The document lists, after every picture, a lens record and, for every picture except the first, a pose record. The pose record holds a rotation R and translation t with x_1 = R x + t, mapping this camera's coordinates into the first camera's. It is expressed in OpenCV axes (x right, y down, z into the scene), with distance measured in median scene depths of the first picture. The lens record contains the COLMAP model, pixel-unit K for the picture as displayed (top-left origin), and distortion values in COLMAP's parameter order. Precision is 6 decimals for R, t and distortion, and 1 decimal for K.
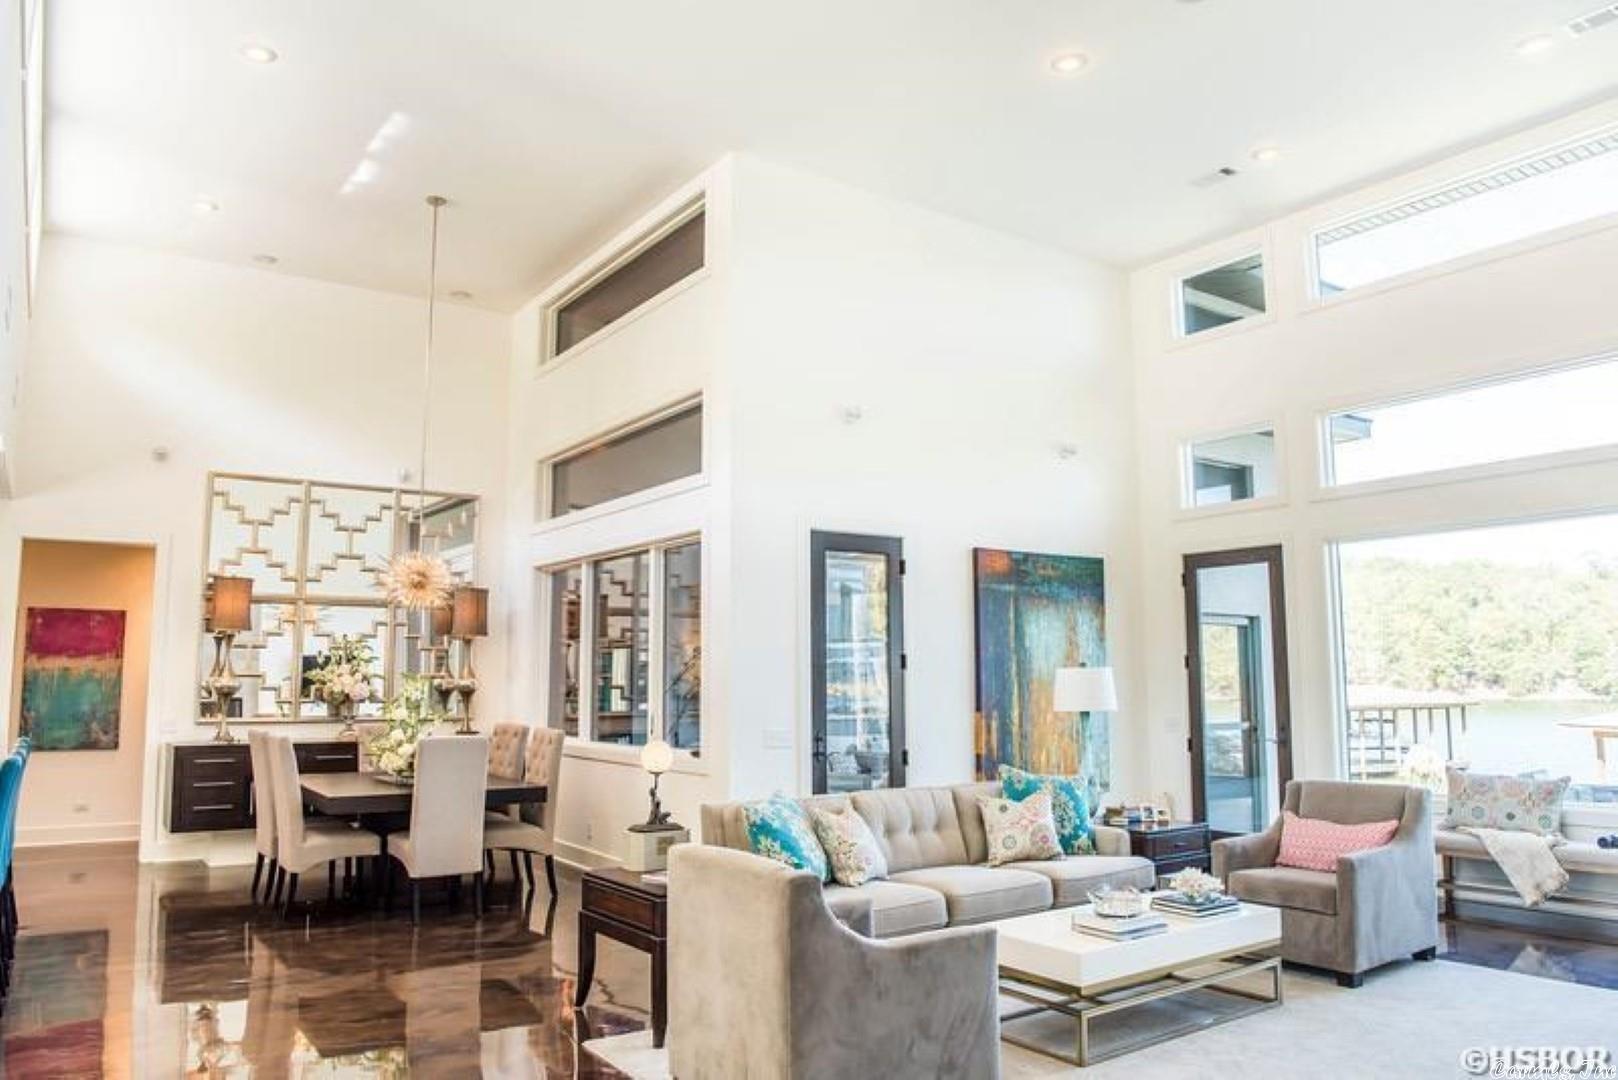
lens RADIAL K [[1123.2, 0, 801.0], [0, 1123.2, 538.1], [0, 0, 1]] dist [-0.078862, 0.030386]
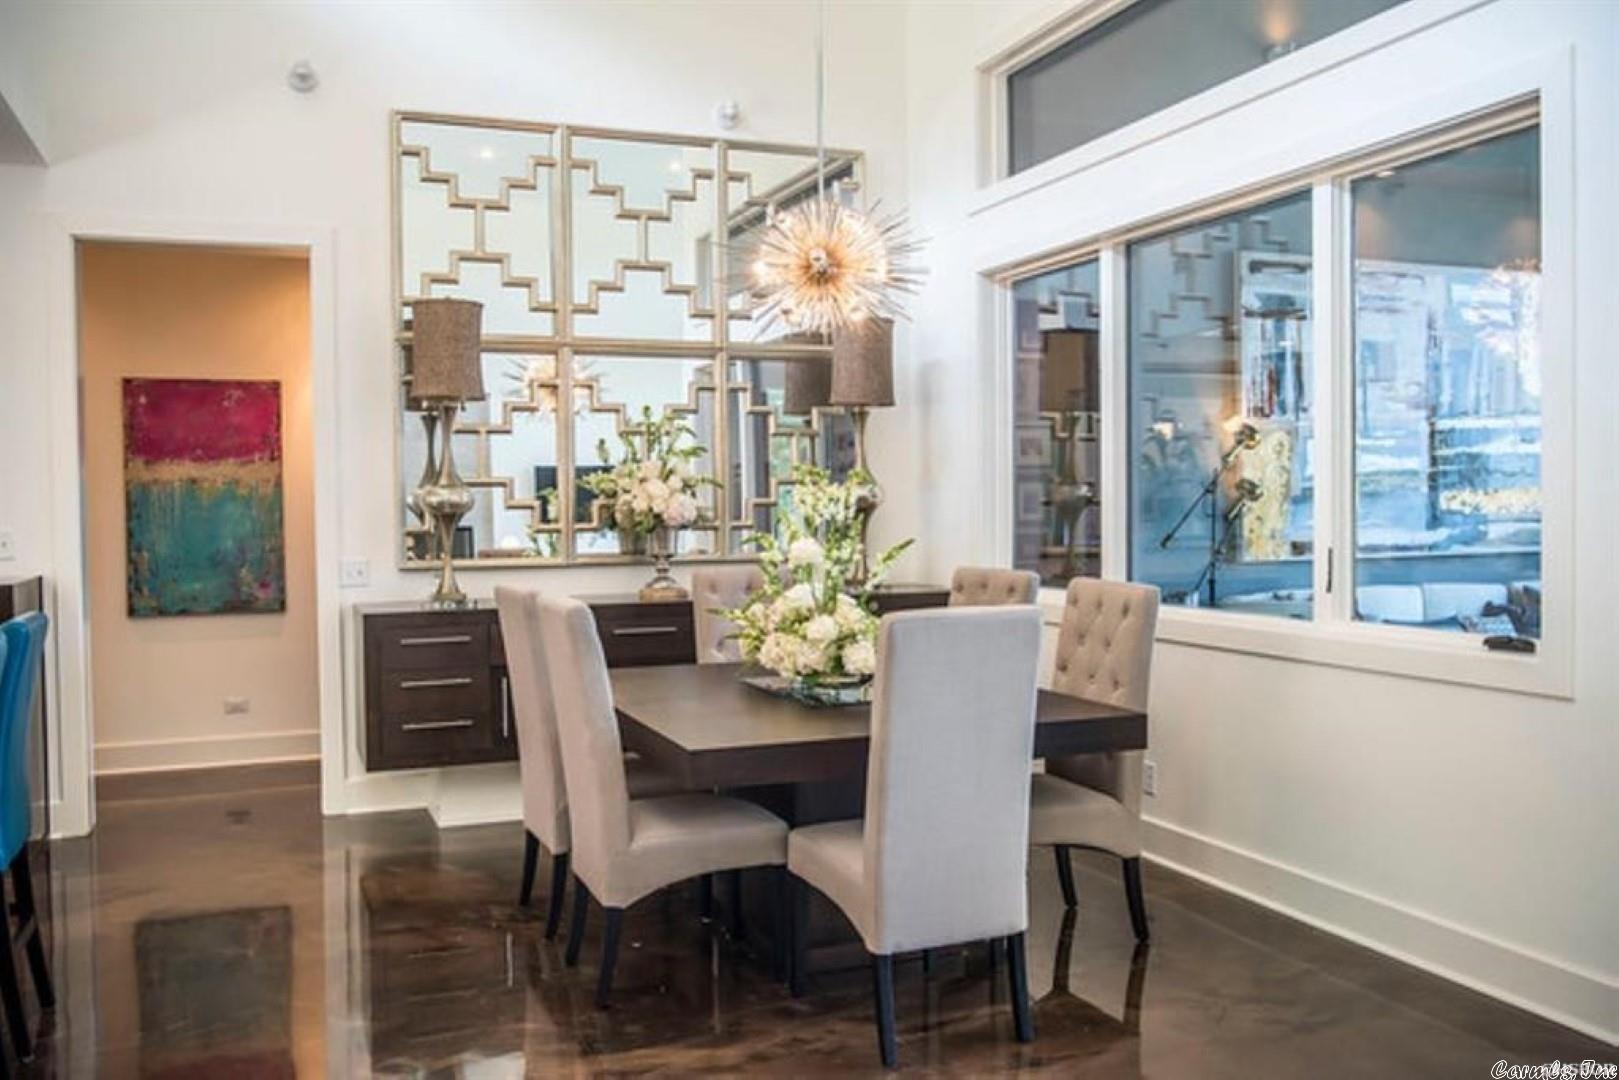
lens RADIAL K [[1340.4, 0, 804.0], [0, 1340.4, 537.3], [0, 0, 1]] dist [-0.024530, -0.001172]
pose [[0.975442, -0.002136, -0.220246, -0.191721], [0.035277, 0.988559, 0.146649, 0.056926], [0.217413, -0.150817, 0.964358, 0.372389]]
